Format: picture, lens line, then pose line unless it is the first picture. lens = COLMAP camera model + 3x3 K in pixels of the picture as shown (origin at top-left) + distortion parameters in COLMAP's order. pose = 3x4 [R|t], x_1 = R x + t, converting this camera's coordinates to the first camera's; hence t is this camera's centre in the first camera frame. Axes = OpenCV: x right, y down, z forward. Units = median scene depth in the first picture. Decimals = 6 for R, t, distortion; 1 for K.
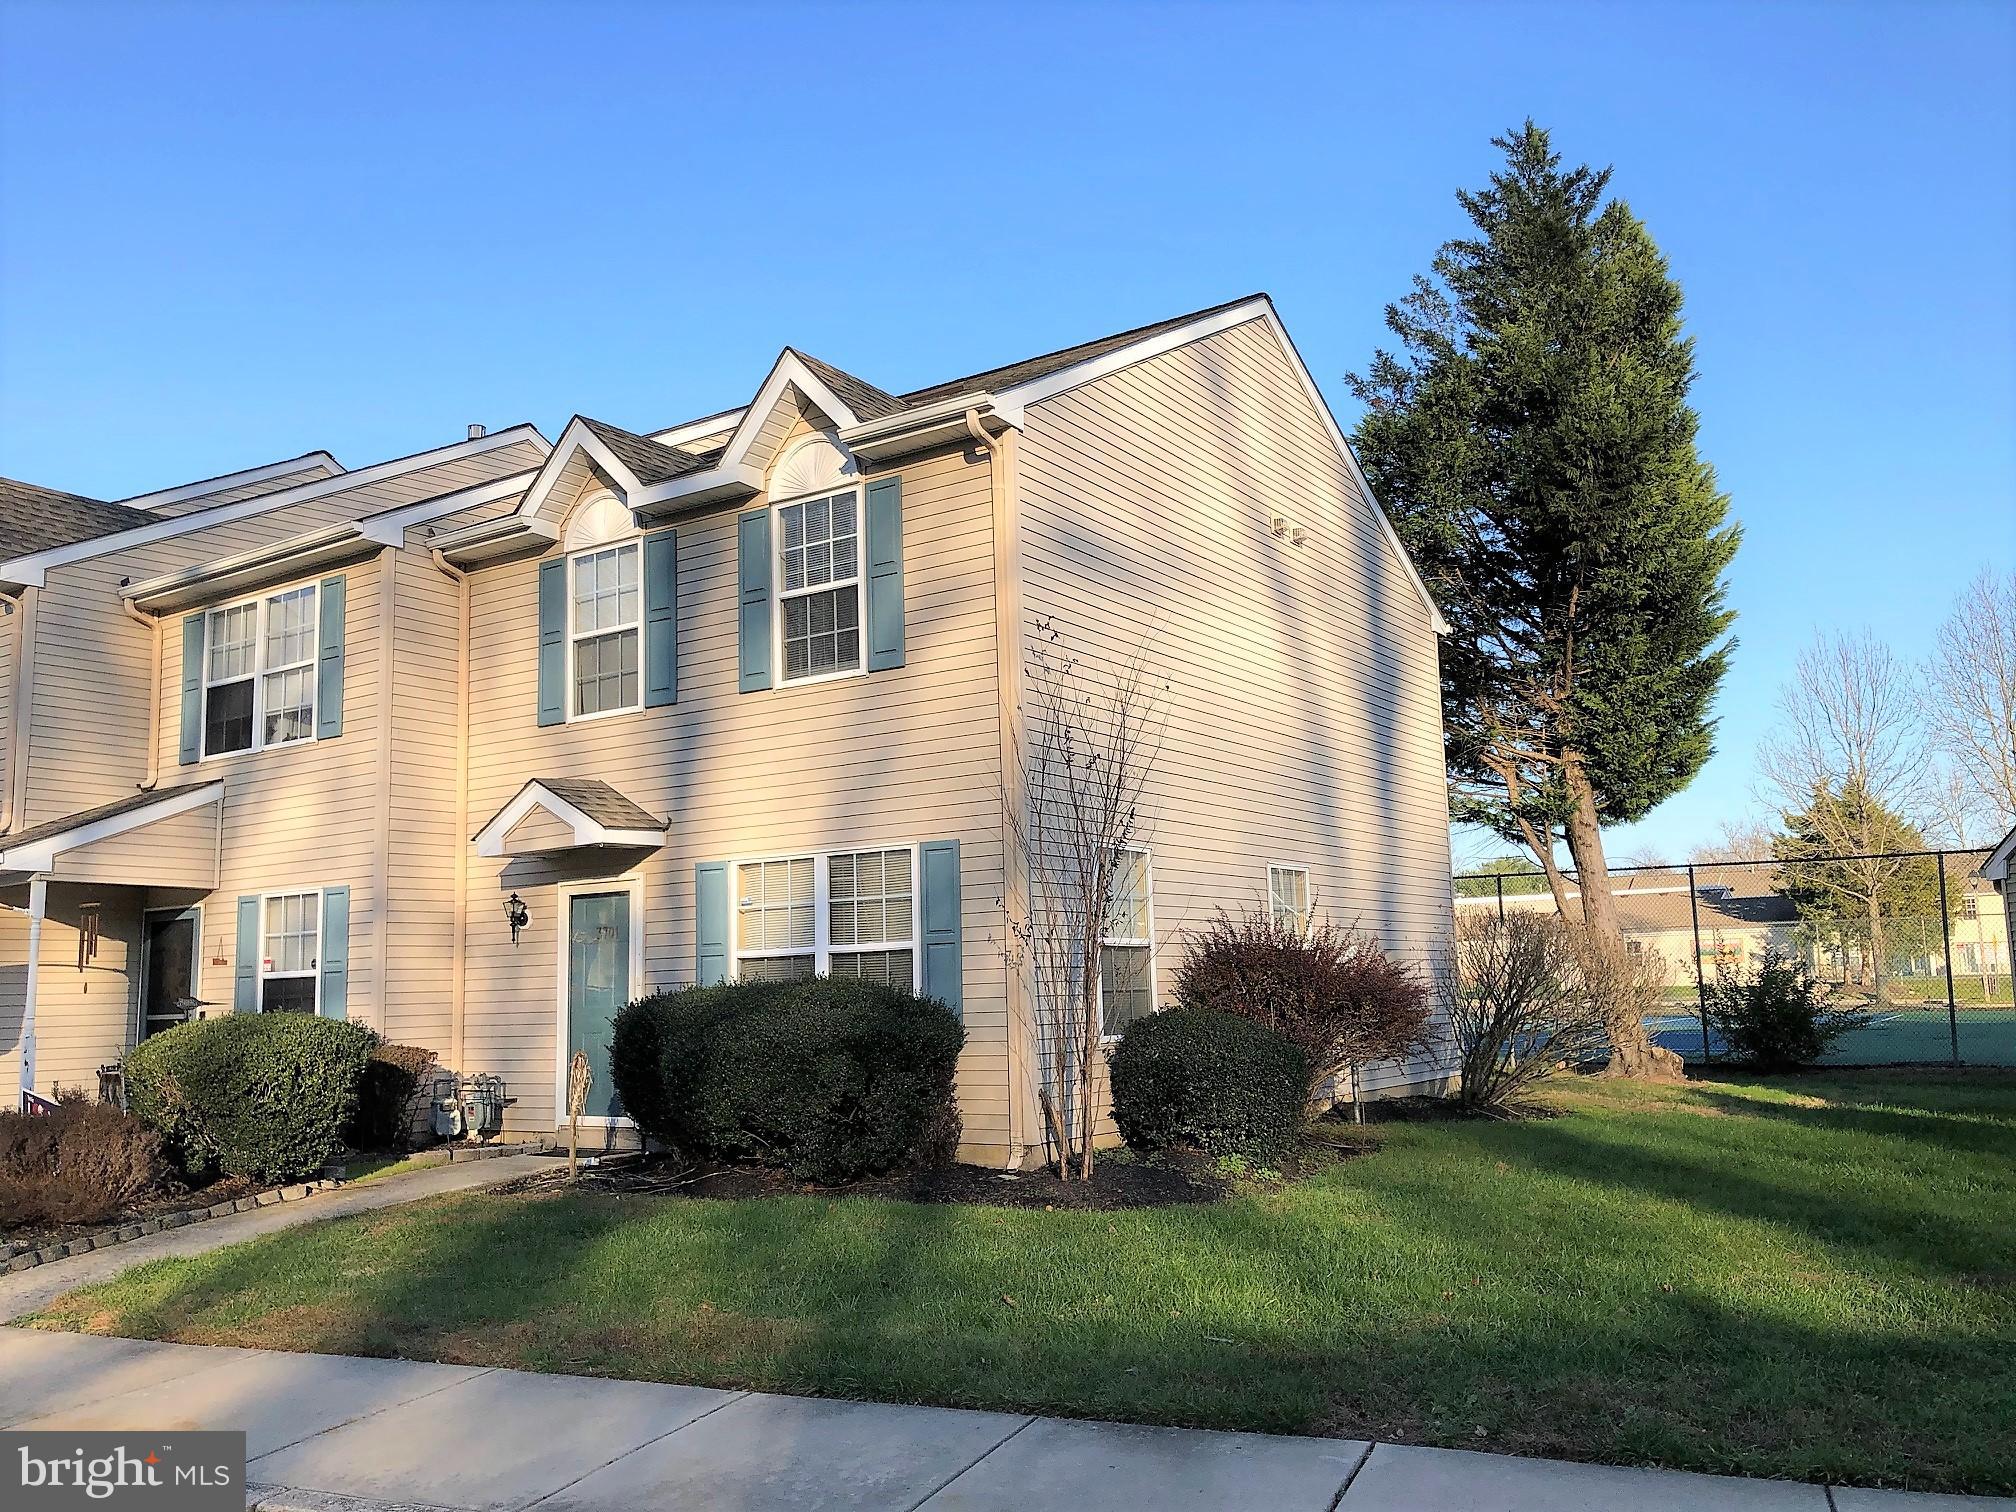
lens RADIAL K [[1645.7, 0, 1005.8], [0, 1645.7, 758.3], [0, 0, 1]] dist [0.035783, -0.025546]
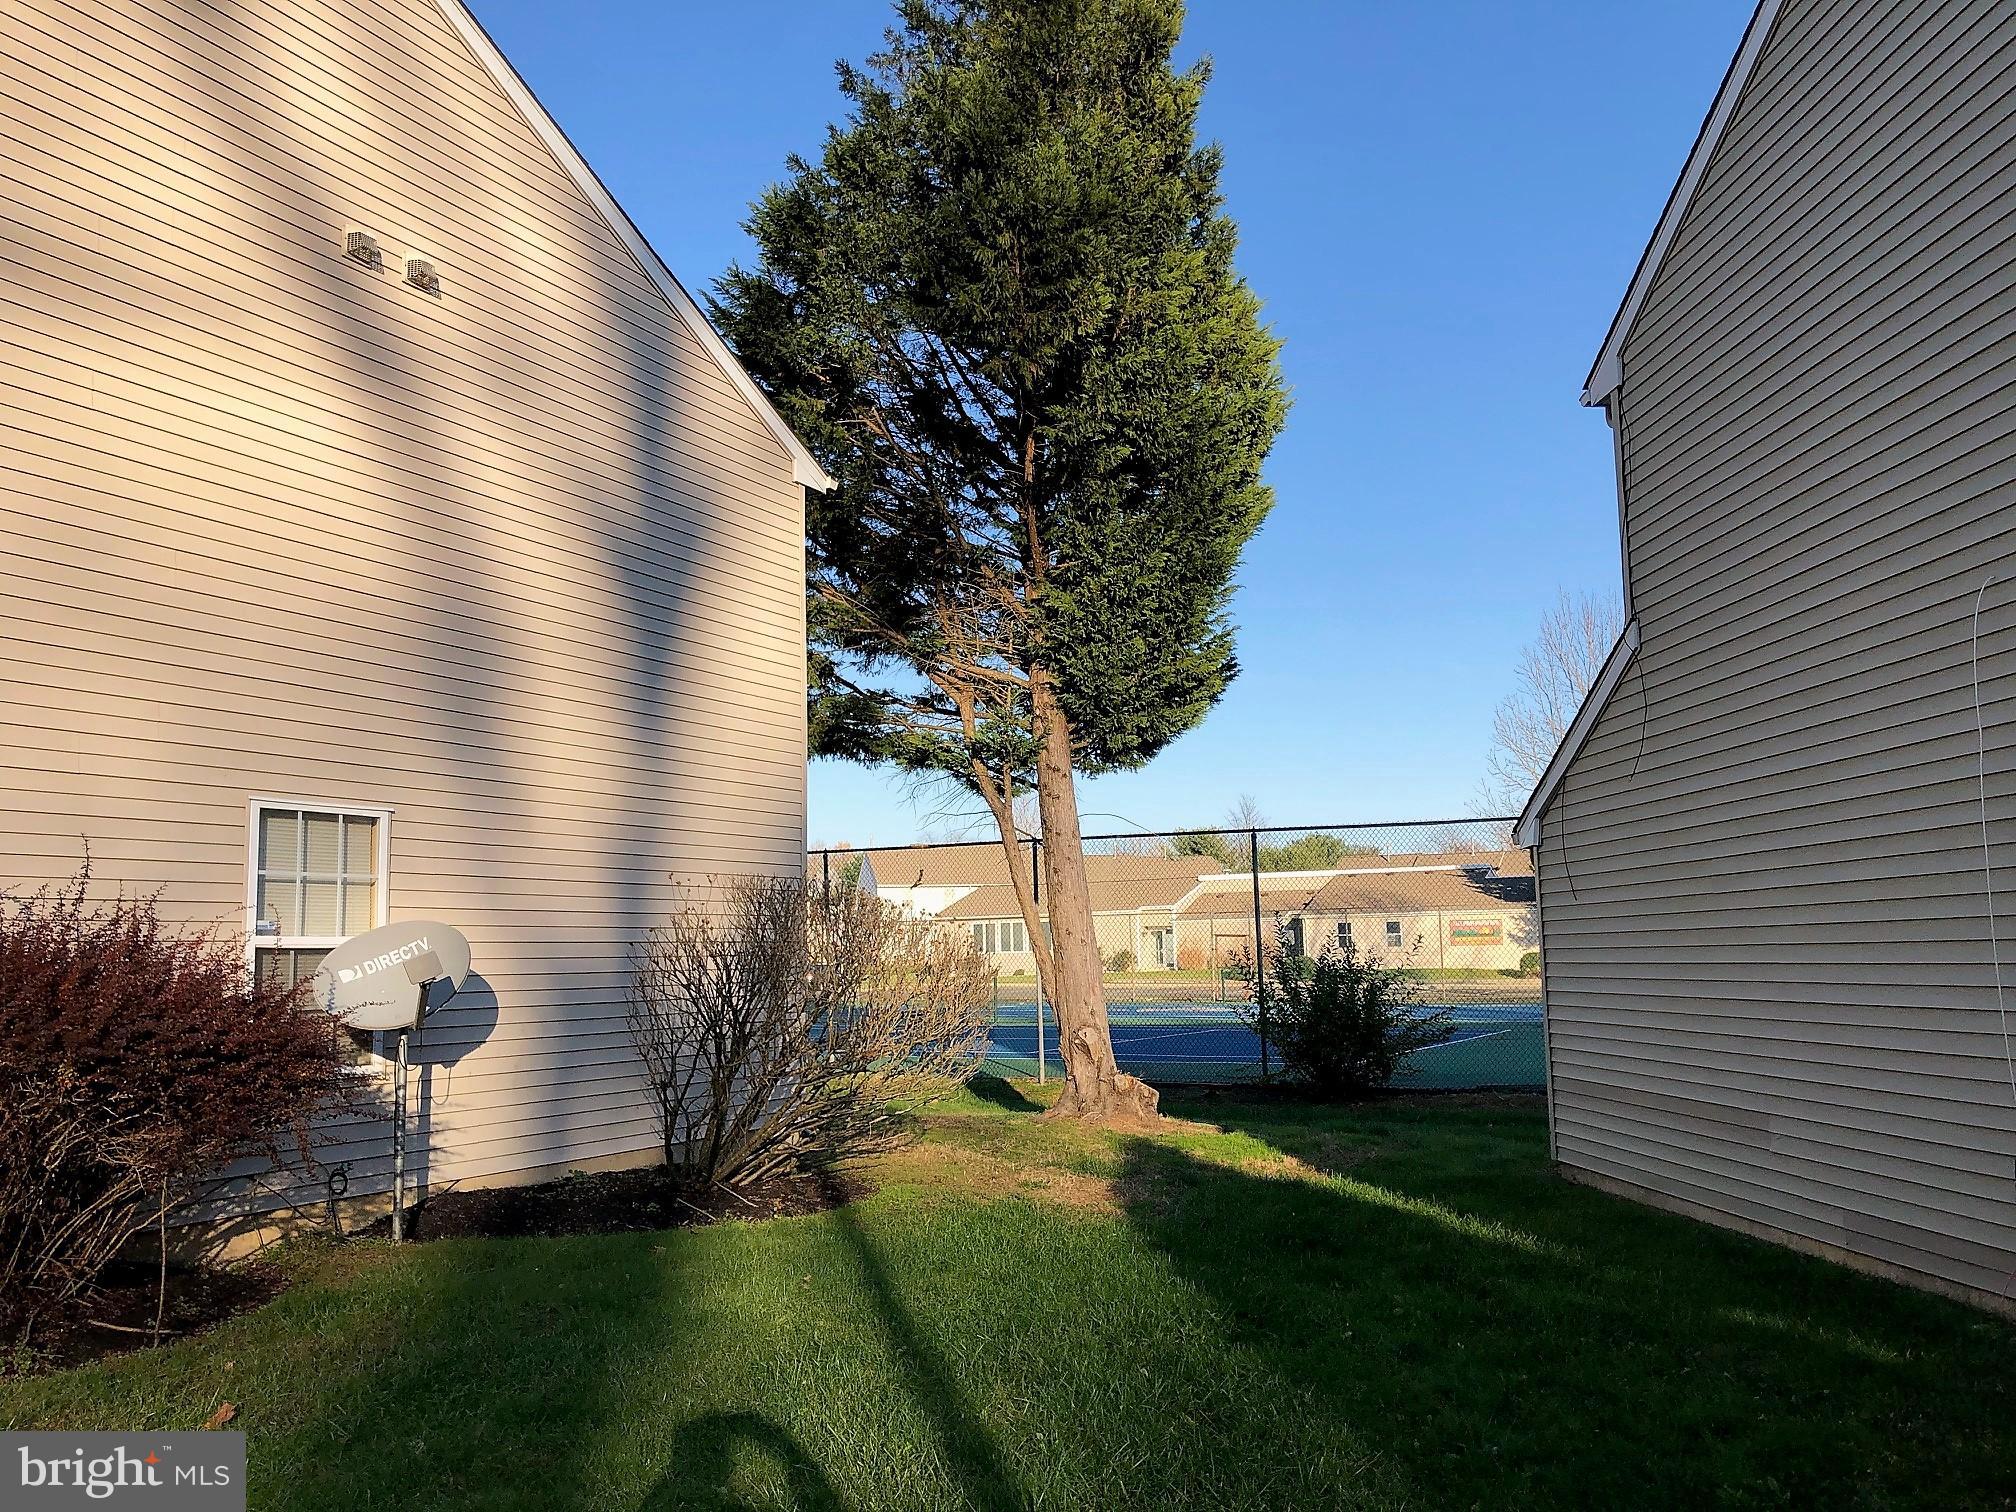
lens RADIAL K [[1645.7, 0, 1007.9], [0, 1645.7, 760.2], [0, 0, 1]] dist [0.035783, -0.025546]
pose [[0.995495, 0.020916, 0.092477, 0.266734], [-0.022602, 0.999596, 0.017220, 0.024248], [-0.092080, -0.019233, 0.995566, 0.279456]]
